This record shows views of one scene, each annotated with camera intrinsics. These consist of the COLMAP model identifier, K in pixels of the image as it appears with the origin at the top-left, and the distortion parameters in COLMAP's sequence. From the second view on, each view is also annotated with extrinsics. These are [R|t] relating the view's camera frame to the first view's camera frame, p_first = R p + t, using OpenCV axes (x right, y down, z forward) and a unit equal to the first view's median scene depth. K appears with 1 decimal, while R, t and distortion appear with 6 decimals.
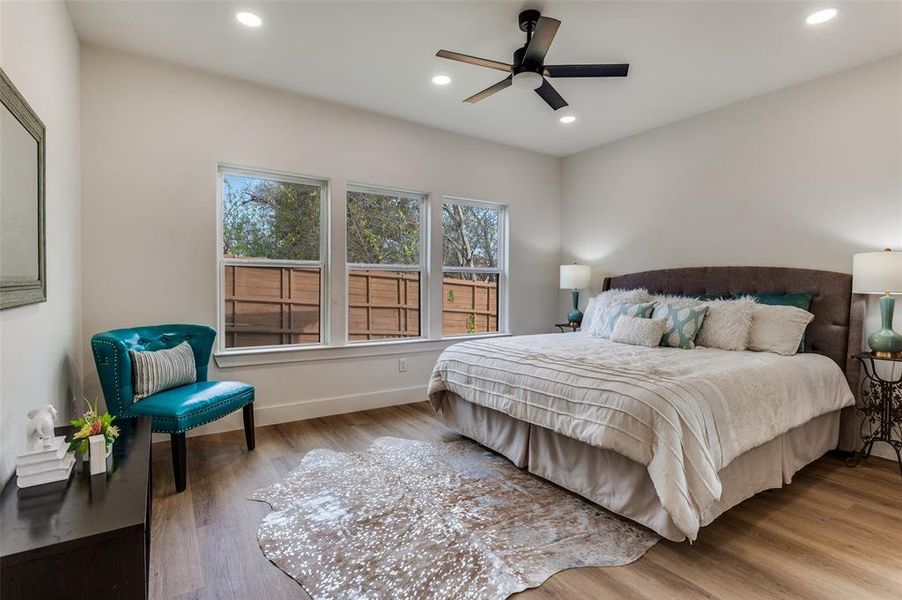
lens RADIAL K [[438.5, 0, 450.2], [0, 438.5, 288.4], [0, 0, 1]] dist [-0.013416, 0.000278]
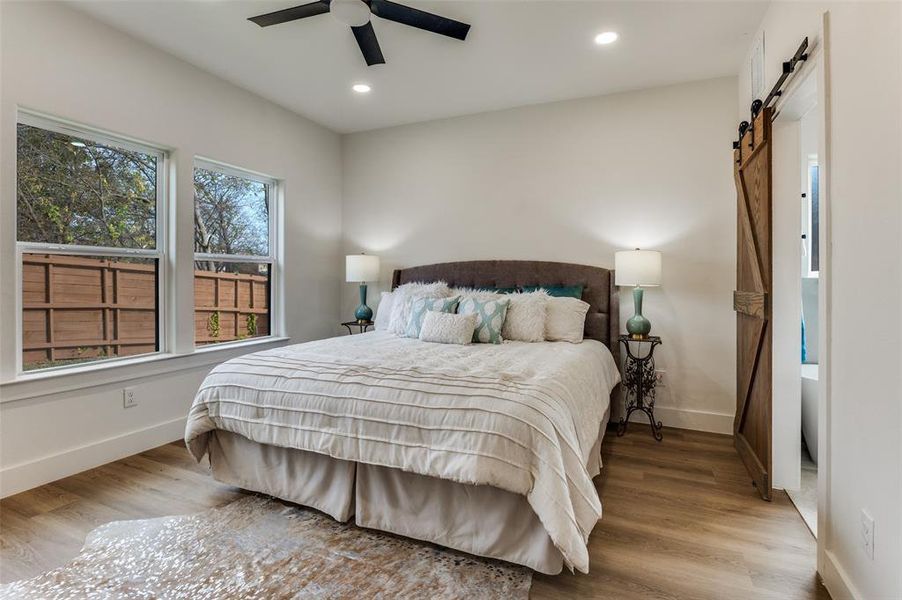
lens RADIAL K [[442.0, 0, 452.3], [0, 442.0, 277.1], [0, 0, 1]] dist [-0.010516, 0.000846]
pose [[0.839958, 0.000578, 0.542651, -0.077710], [0.002987, 0.999979, -0.005689, -0.005344], [-0.542643, 0.006400, 0.839939, 0.216651]]
